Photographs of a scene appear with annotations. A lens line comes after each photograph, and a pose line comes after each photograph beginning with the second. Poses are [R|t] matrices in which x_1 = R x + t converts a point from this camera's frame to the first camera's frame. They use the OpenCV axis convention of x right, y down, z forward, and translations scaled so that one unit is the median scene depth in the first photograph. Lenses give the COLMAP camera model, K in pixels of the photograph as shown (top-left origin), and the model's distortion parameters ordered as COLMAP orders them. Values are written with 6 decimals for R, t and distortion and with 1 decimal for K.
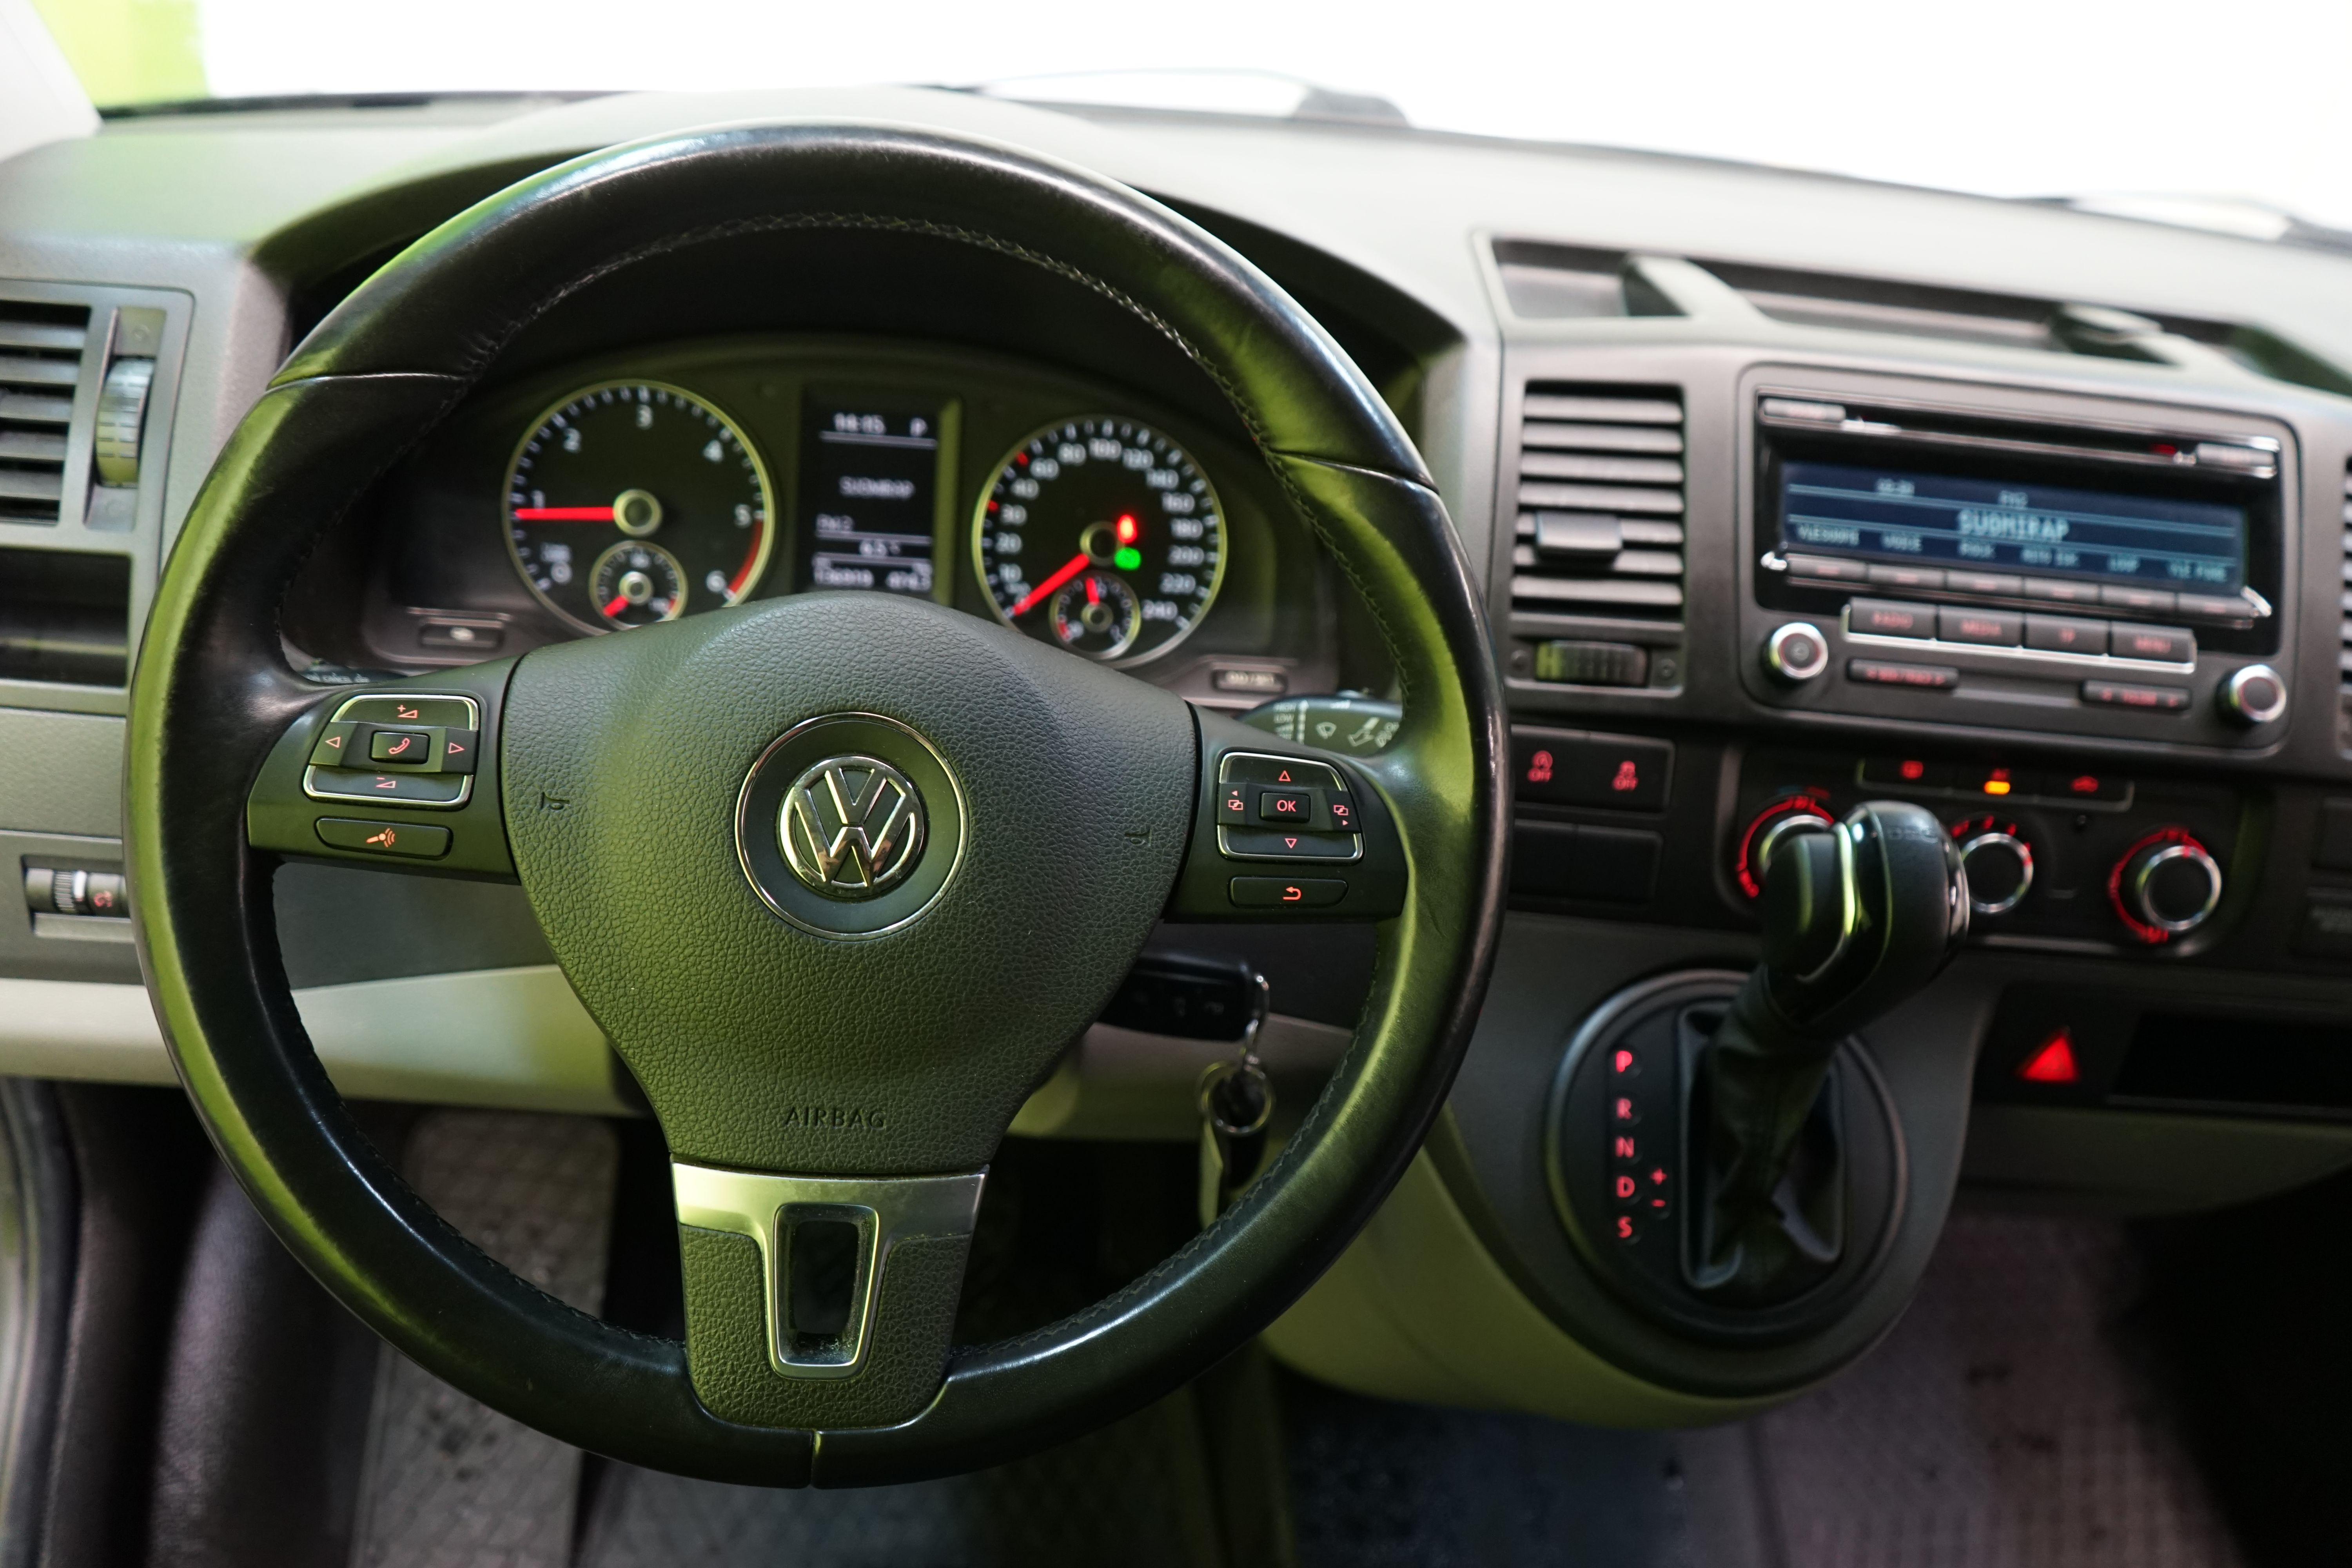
lens RADIAL K [[1891.5, 0, 1163.9], [0, 1891.5, 774.9], [0, 0, 1]] dist [-0.073768, 0.123137]
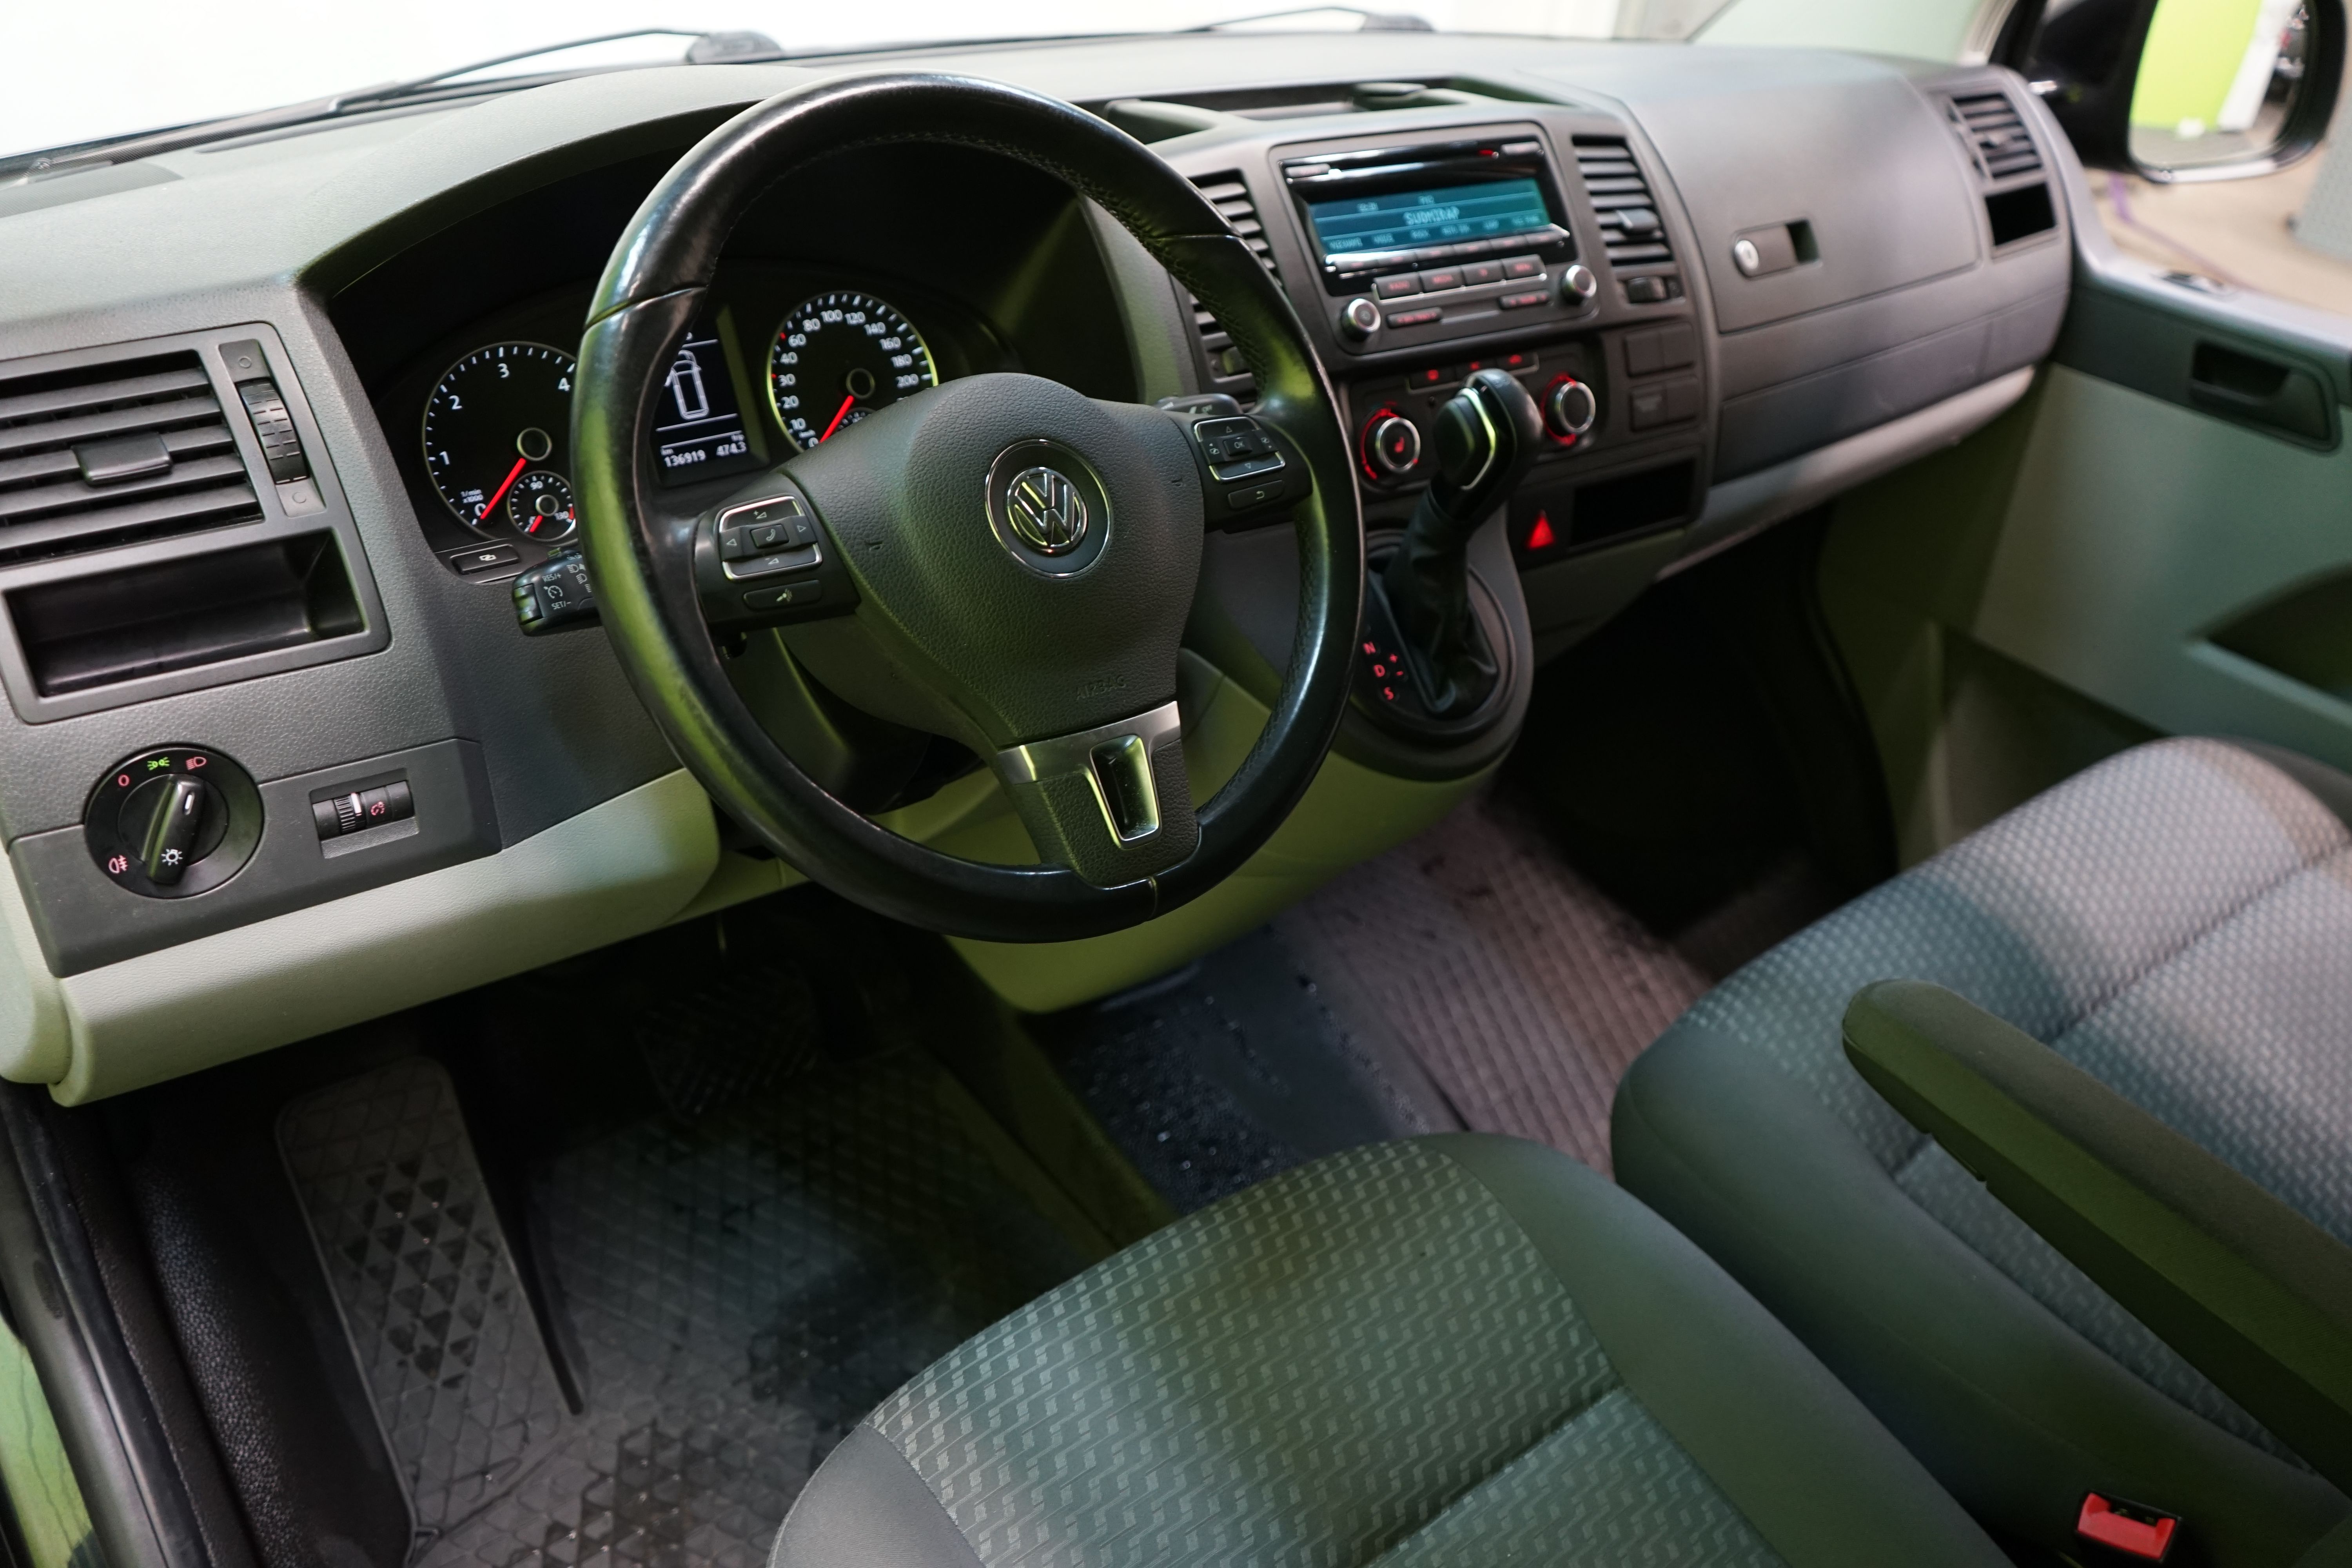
lens RADIAL K [[1891.5, 0, 1163.9], [0, 1891.5, 774.9], [0, 0, 1]] dist [-0.073768, 0.123137]
pose [[0.835865, -0.333620, 0.435922, -0.601679], [0.315074, 0.941867, 0.116687, 0.058065], [-0.449509, 0.039813, 0.892388, -0.314999]]
